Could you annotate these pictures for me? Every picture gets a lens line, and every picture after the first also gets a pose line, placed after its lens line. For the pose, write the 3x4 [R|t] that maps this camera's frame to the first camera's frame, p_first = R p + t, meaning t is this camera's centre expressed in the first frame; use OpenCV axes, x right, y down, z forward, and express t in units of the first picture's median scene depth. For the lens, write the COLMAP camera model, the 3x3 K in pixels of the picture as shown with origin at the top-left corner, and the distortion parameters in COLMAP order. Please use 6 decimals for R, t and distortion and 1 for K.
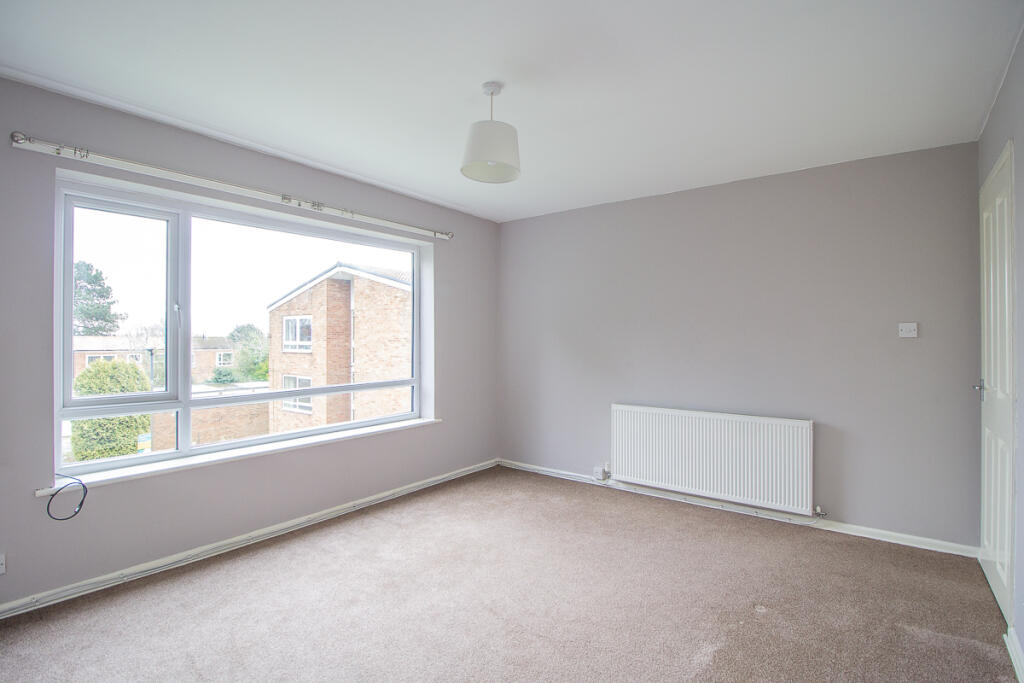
lens RADIAL K [[488.2, 0, 513.0], [0, 488.2, 339.0], [0, 0, 1]] dist [-0.034959, -0.001181]
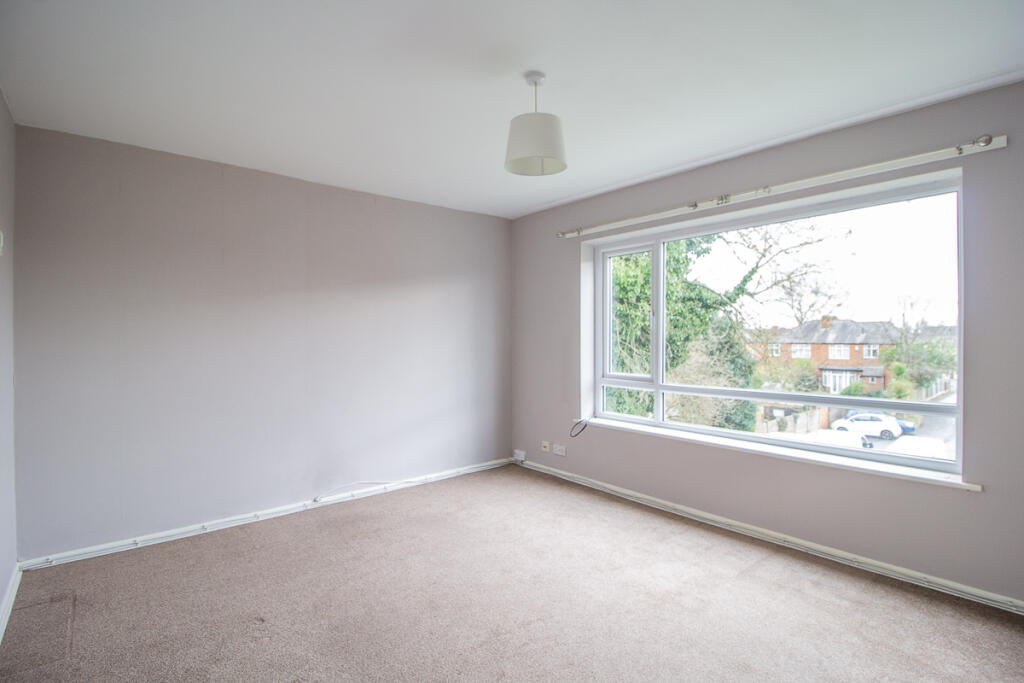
lens RADIAL K [[488.2, 0, 513.9], [0, 488.2, 342.4], [0, 0, 1]] dist [-0.034959, -0.001181]
pose [[-0.234083, 0.007228, -0.972190, 0.675619], [0.001492, 0.999974, 0.007076, 0.002142], [0.972216, 0.000206, -0.234087, 0.881269]]
